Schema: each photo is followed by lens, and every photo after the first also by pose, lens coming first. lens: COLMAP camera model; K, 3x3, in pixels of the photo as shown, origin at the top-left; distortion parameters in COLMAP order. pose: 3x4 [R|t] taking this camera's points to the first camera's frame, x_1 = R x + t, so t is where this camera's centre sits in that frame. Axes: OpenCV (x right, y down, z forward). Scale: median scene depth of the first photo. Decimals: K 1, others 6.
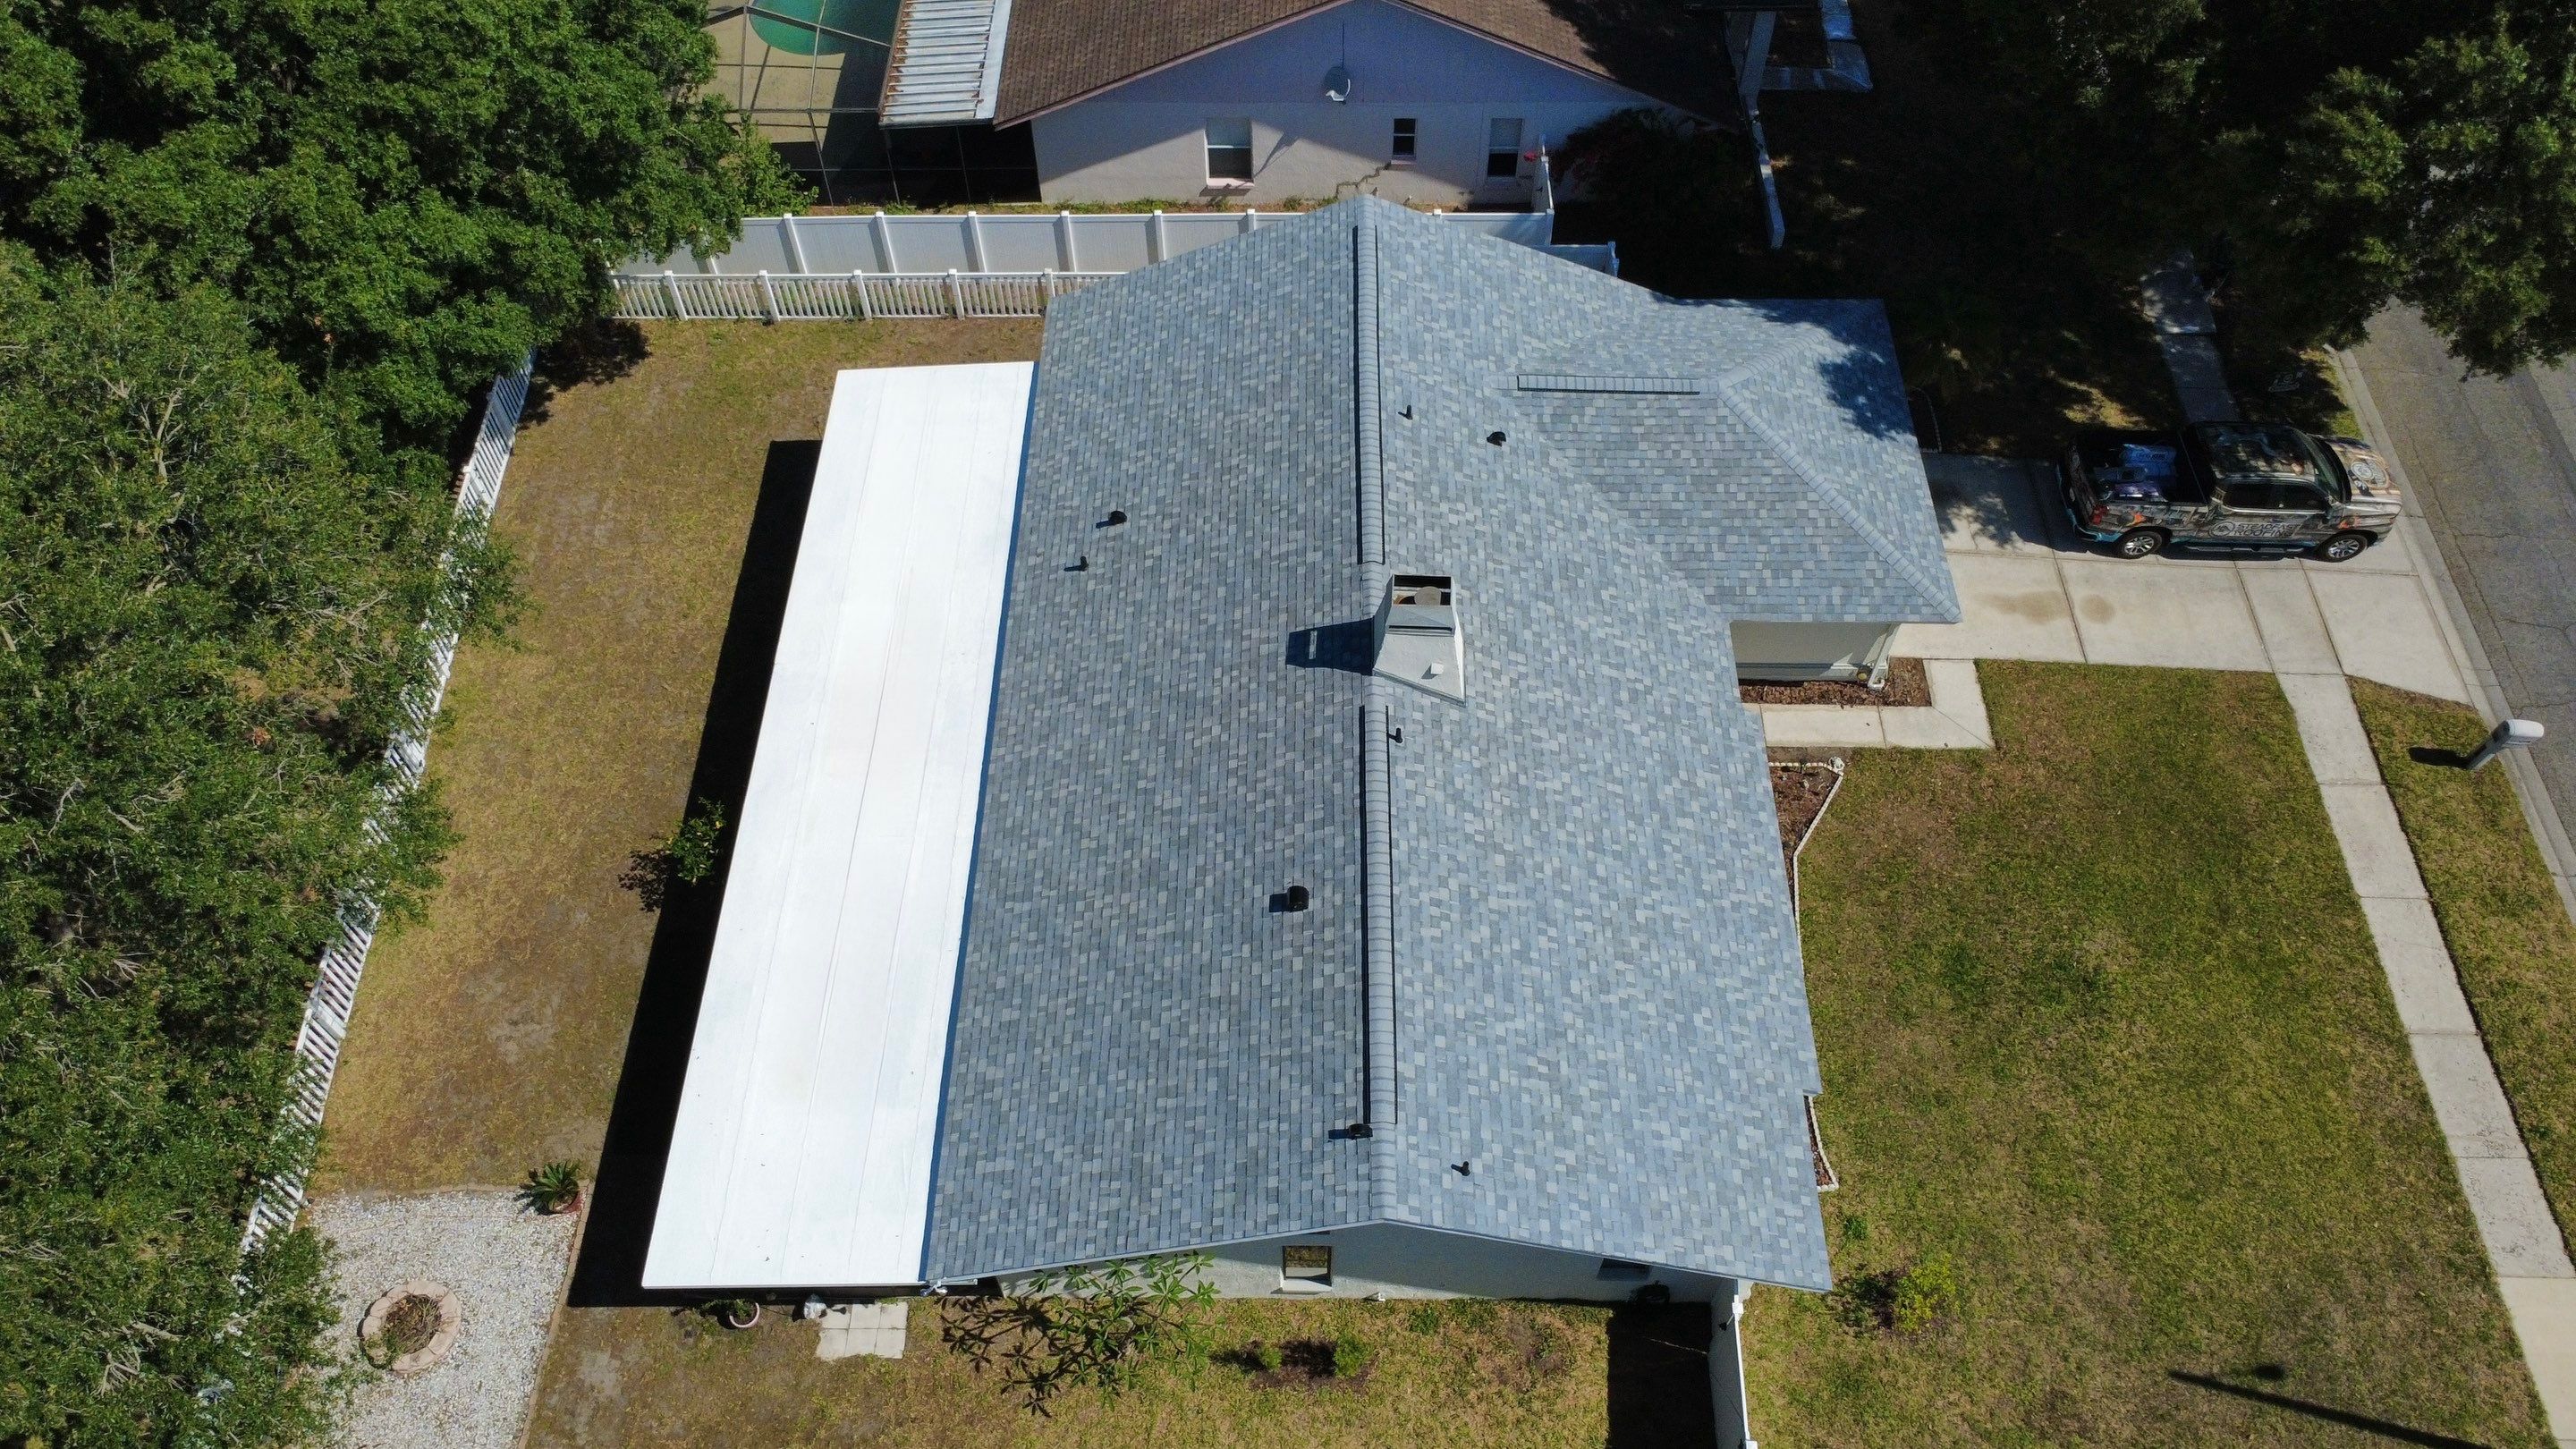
lens RADIAL K [[1874.4, 0, 1282.1], [0, 1874.4, 722.5], [0, 0, 1]] dist [-0.000466, 0.002789]
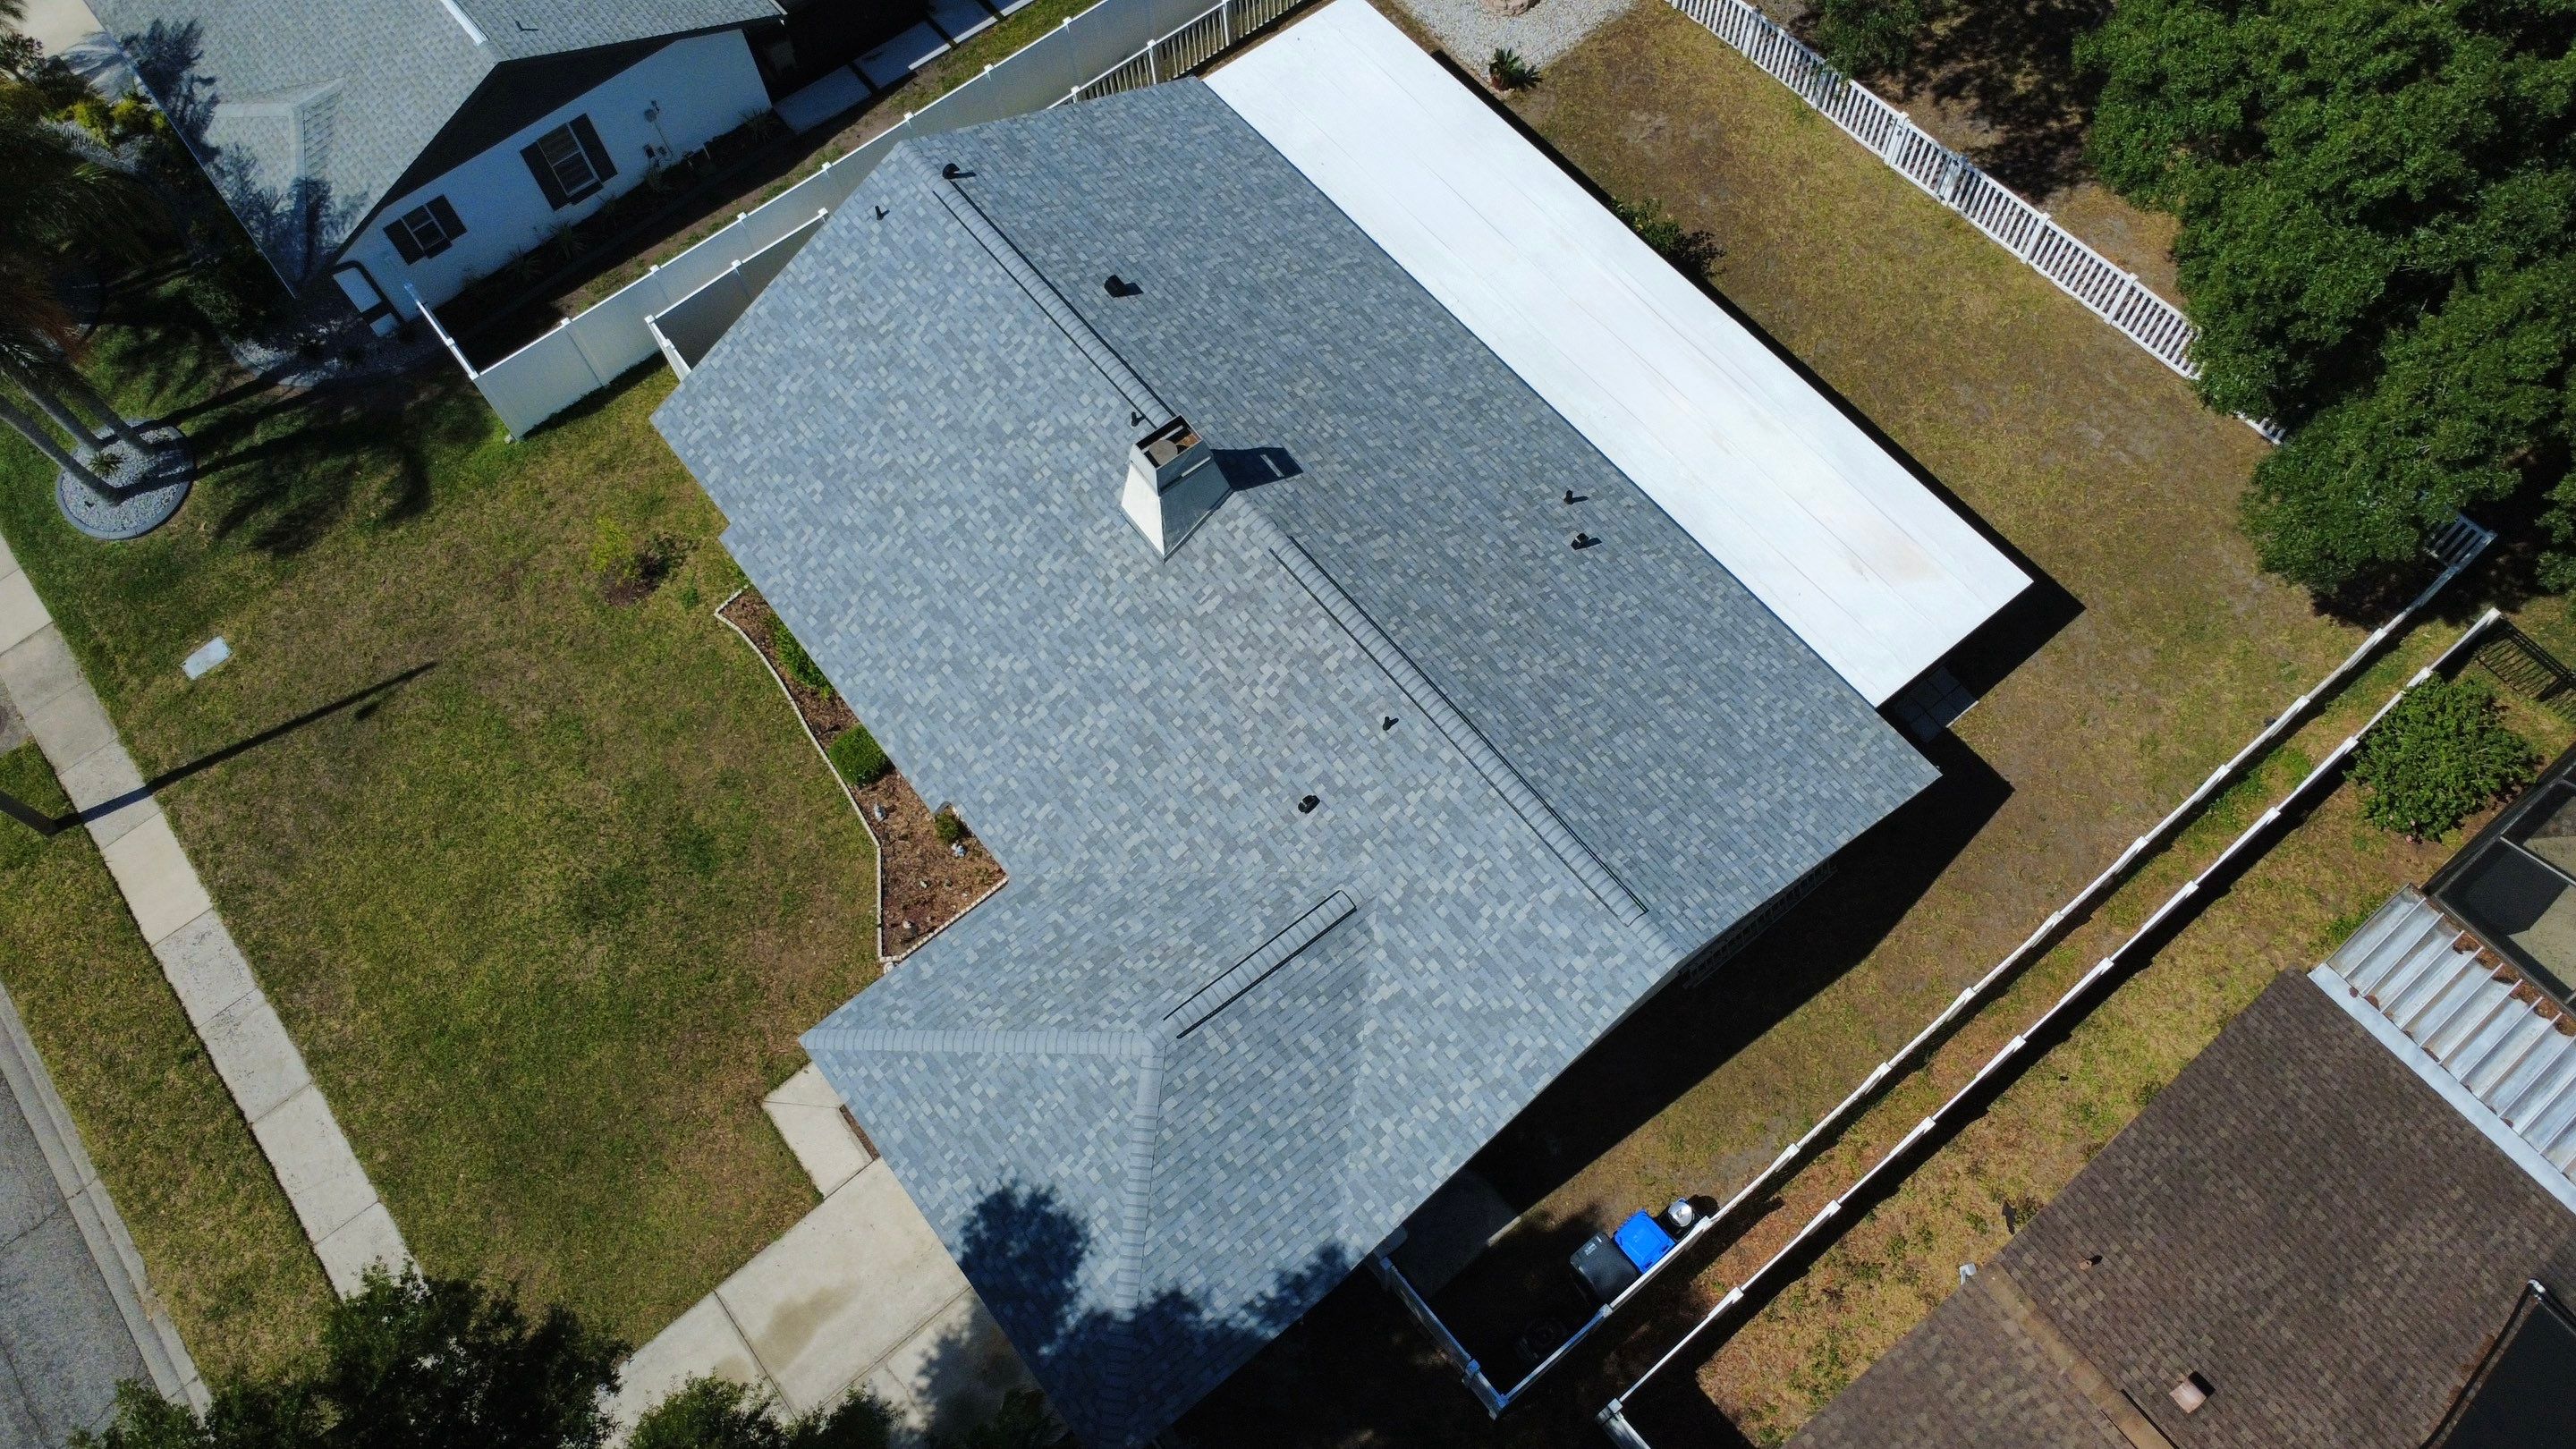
lens RADIAL K [[1874.4, 0, 1282.9], [0, 1874.4, 721.5], [0, 0, 1]] dist [-0.000466, 0.002789]
pose [[-0.773217, 0.589262, -0.234318, 0.314563], [-0.485664, -0.312675, 0.816312, -0.868640], [0.407756, 0.744986, 0.527949, 0.529280]]
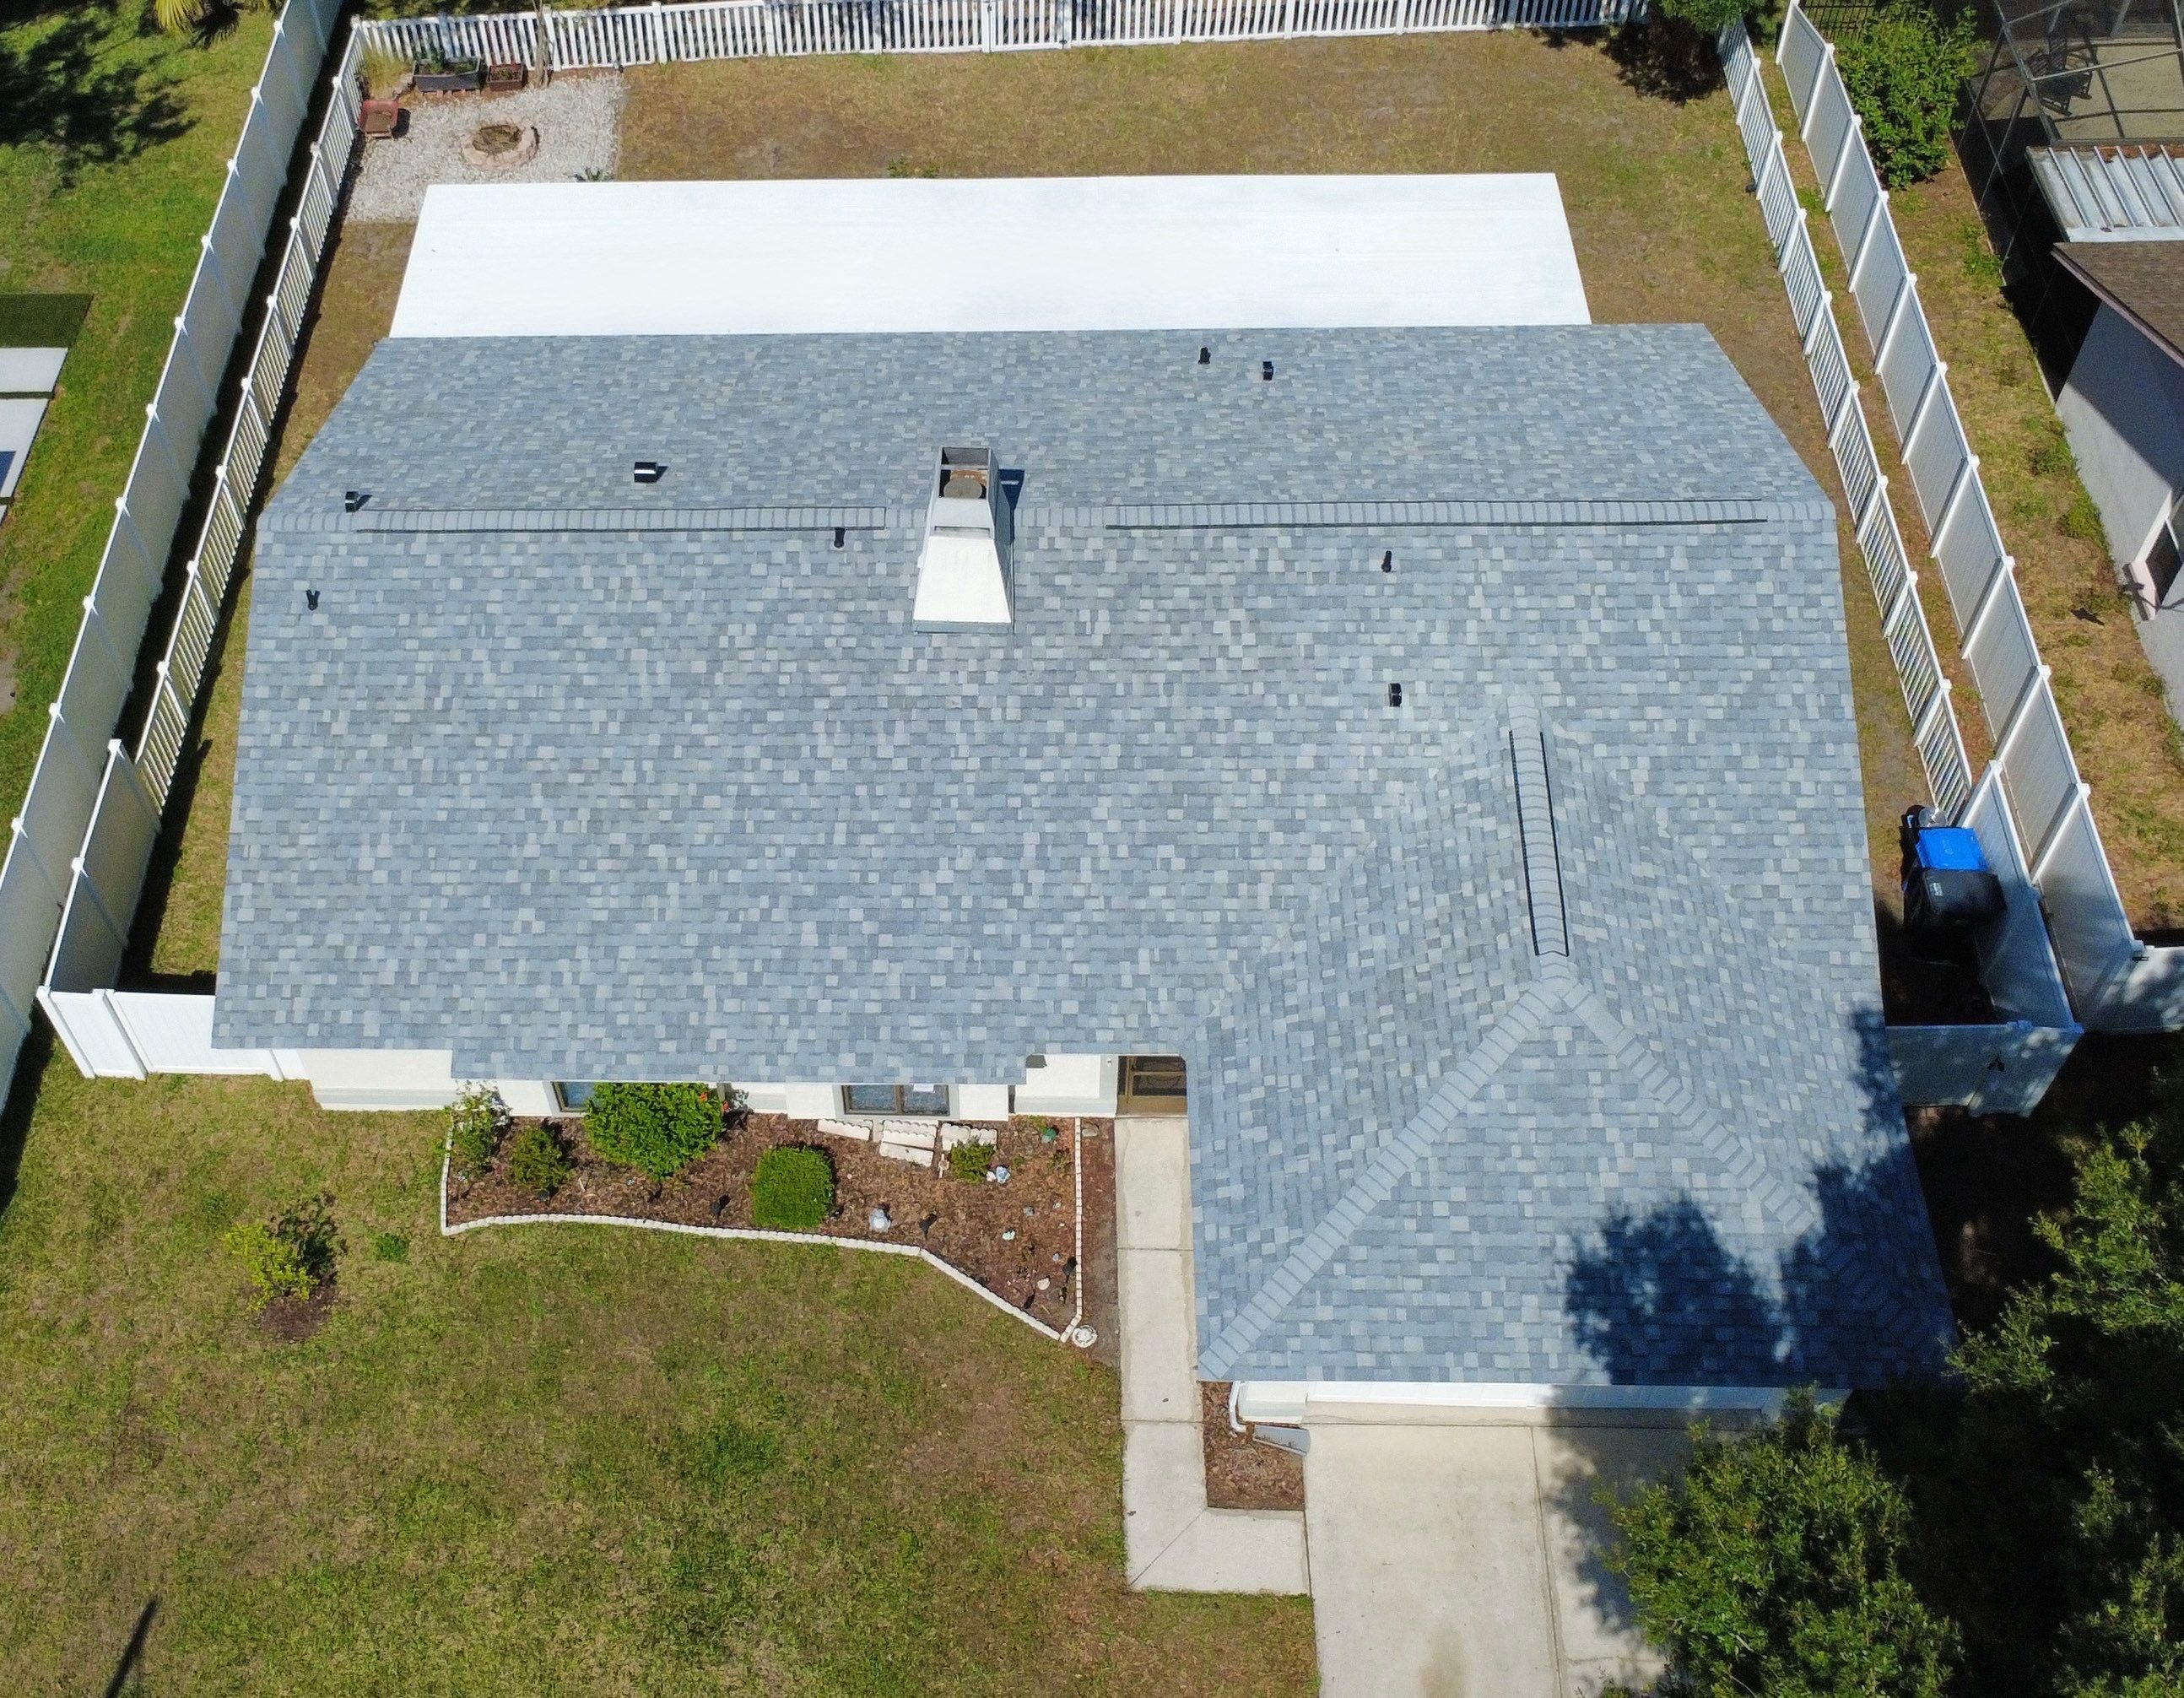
lens RADIAL K [[2458.9, 0, 882.9], [0, 2458.9, 750.0], [0, 0, 1]] dist [-0.000975, 0.000000]
pose [[-0.026332, 0.789576, -0.613087, 0.721468], [-0.789464, 0.359800, 0.497284, -0.463852], [0.613232, 0.497105, 0.613867, 0.344376]]
